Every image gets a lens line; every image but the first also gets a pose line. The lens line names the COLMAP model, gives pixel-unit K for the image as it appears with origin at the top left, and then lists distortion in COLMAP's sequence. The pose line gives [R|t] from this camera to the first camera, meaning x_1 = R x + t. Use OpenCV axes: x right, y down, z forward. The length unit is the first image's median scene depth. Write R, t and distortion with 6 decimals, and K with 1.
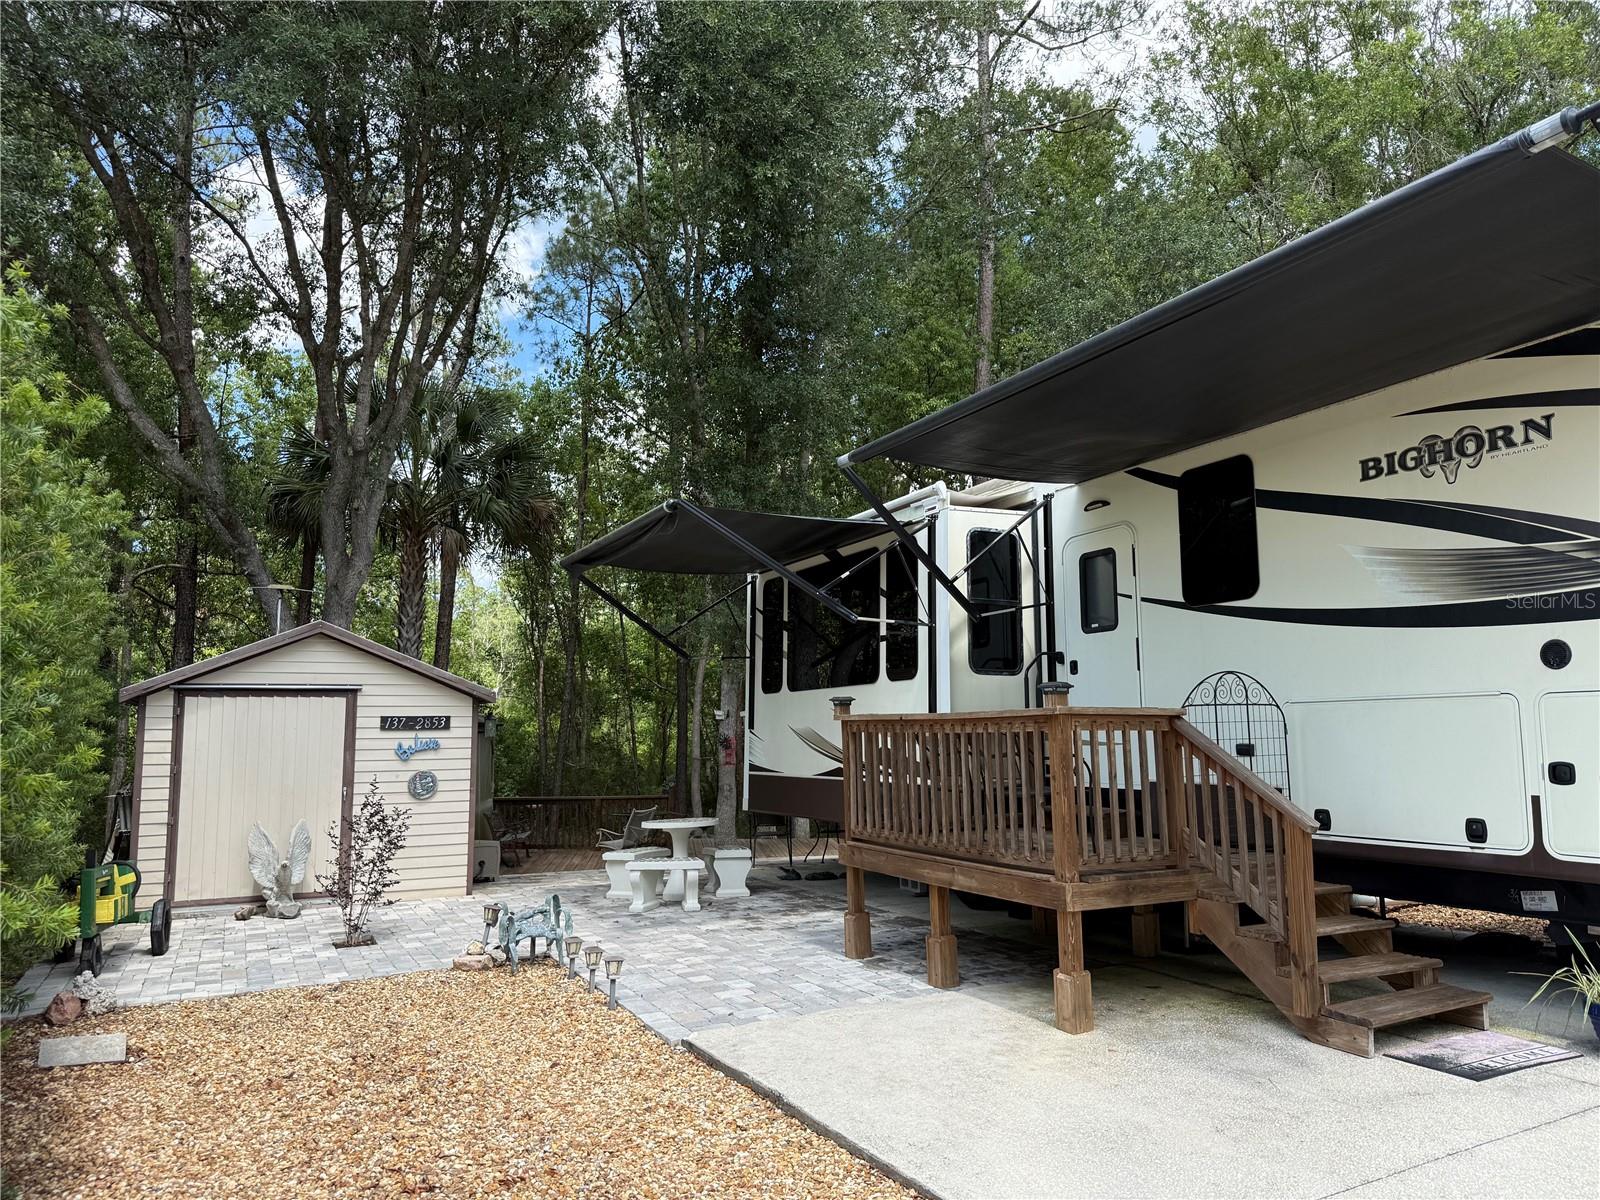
lens RADIAL K [[1103.2, 0, 796.7], [0, 1103.2, 608.5], [0, 0, 1]] dist [0.117135, -0.181621]
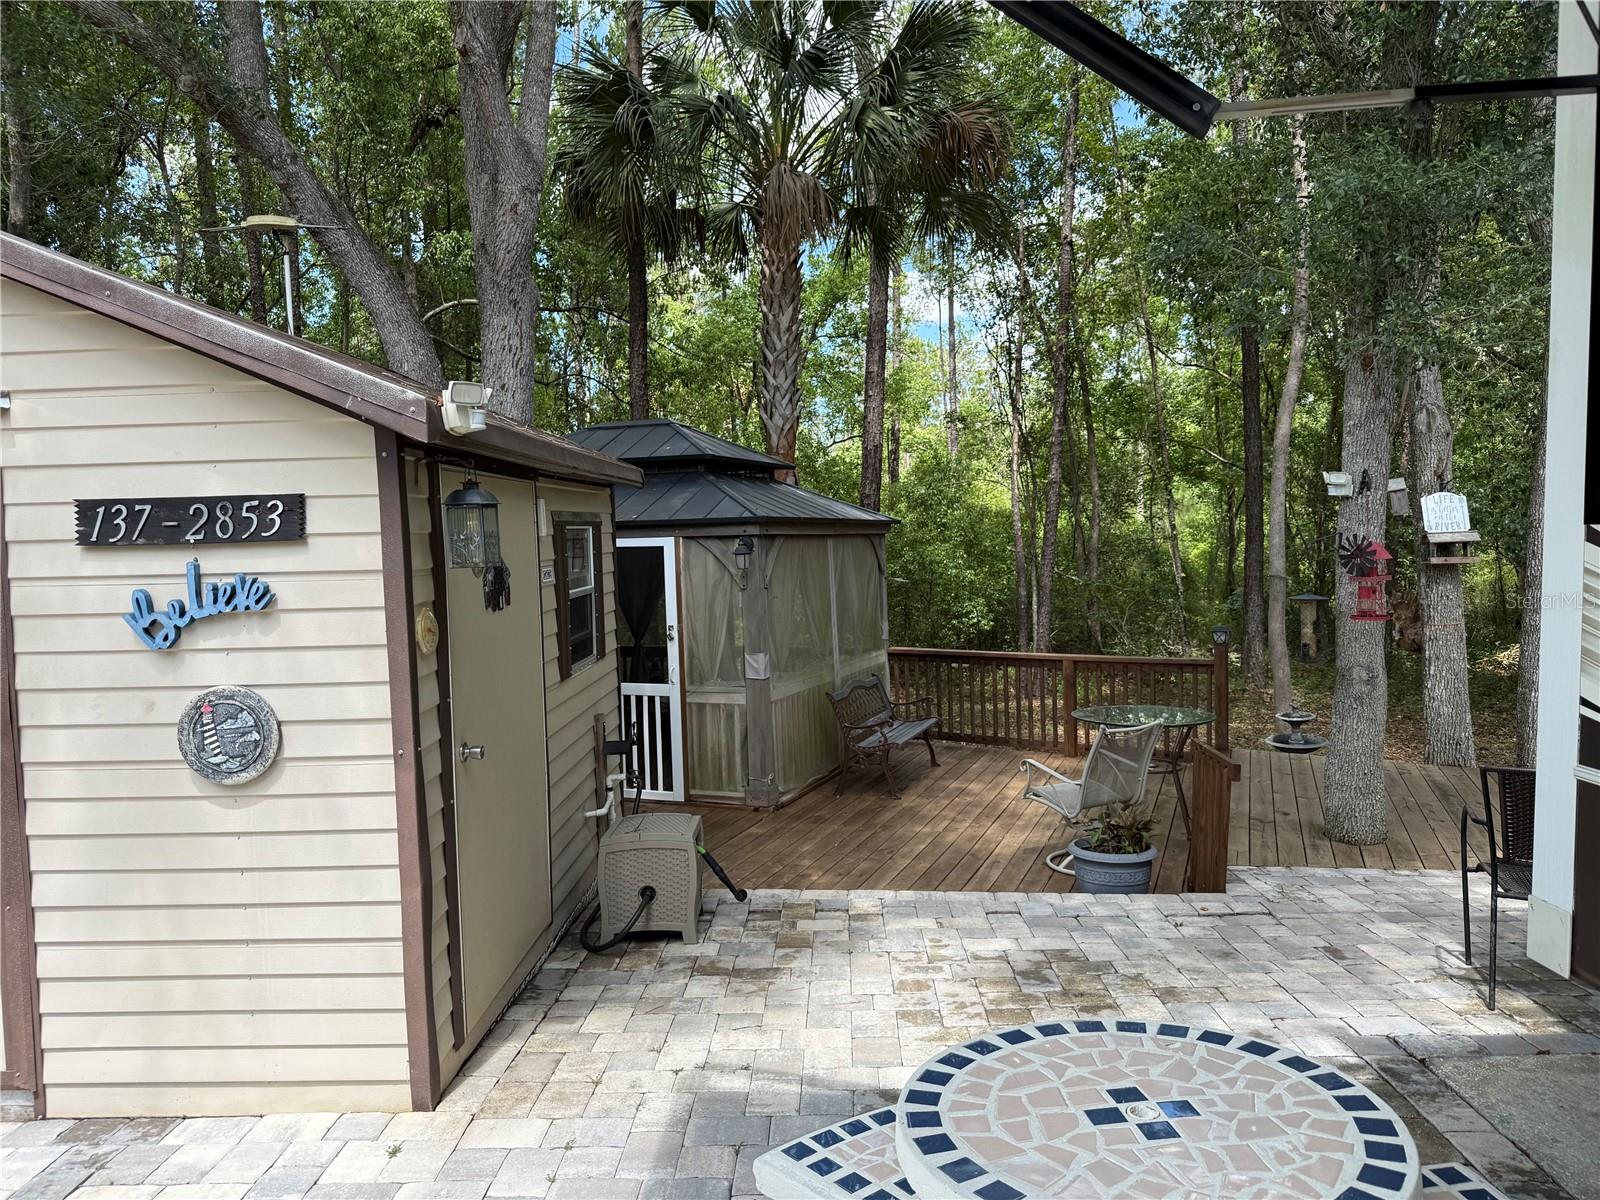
lens RADIAL K [[1138.7, 0, 800.0], [0, 1138.7, 600.0], [0, 0, 1]] dist [0.086166, -0.138615]
pose [[0.884292, 0.009178, -0.466844, -0.076688], [0.071895, 0.985208, 0.155552, 0.096519], [0.461366, -0.171117, 0.870552, 0.895018]]
